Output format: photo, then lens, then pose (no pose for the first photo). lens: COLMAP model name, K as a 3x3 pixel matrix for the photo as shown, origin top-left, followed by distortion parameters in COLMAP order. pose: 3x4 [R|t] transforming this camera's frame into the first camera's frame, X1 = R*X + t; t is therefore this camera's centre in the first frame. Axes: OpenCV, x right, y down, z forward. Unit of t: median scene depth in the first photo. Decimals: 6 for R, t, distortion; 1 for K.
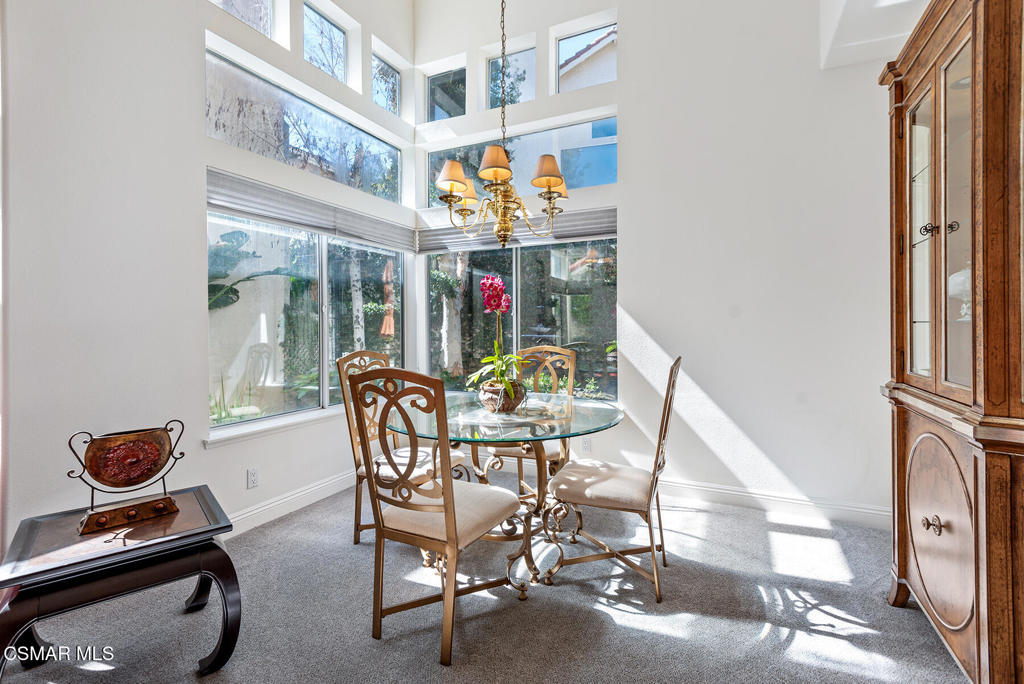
lens RADIAL K [[454.8, 0, 511.9], [0, 454.8, 329.9], [0, 0, 1]] dist [0.028561, -0.000146]
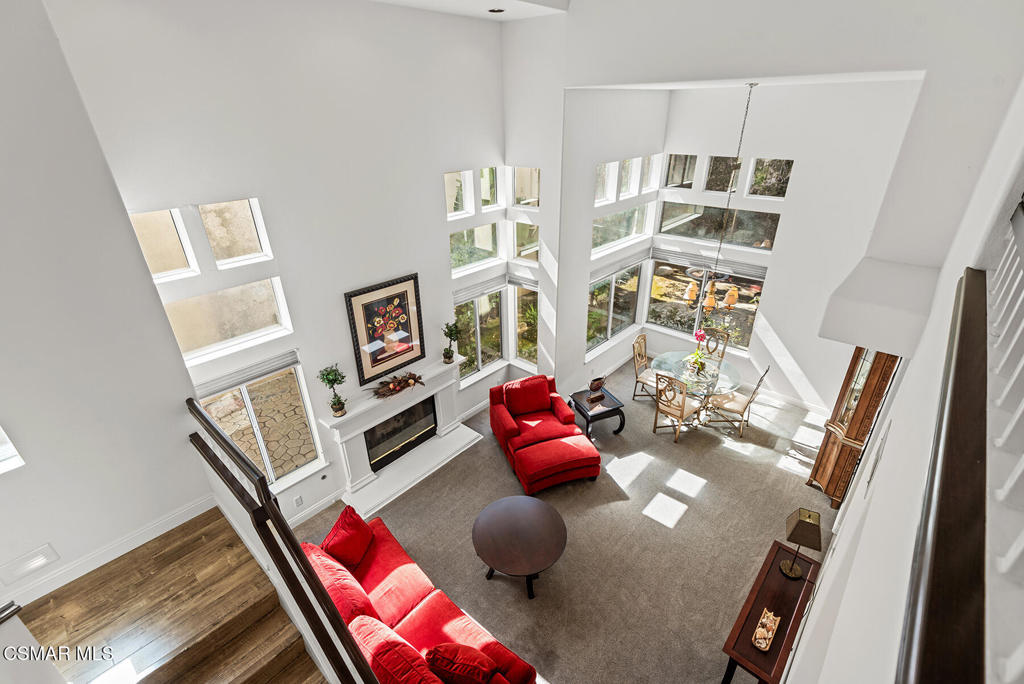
lens RADIAL K [[454.8, 0, 511.9], [0, 454.8, 329.9], [0, 0, 1]] dist [0.028561, -0.000146]
pose [[0.956024, 0.117625, -0.268667, -0.366313], [0.007276, 0.906258, 0.422663, -1.221982], [0.293197, -0.406031, 0.865549, -1.619897]]
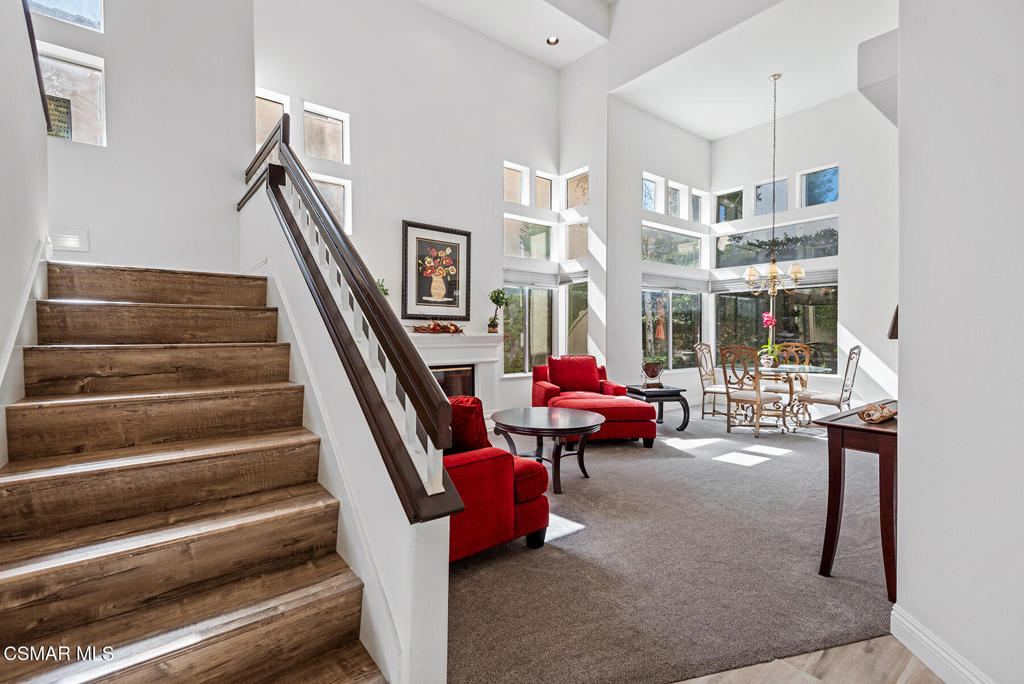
lens RADIAL K [[454.8, 0, 511.9], [0, 454.8, 329.9], [0, 0, 1]] dist [0.028561, -0.000146]
pose [[0.895066, 0.005887, -0.445894, -0.165667], [-0.009514, 0.999937, -0.005896, 0.002814], [0.445832, 0.009519, 0.895066, -1.773271]]
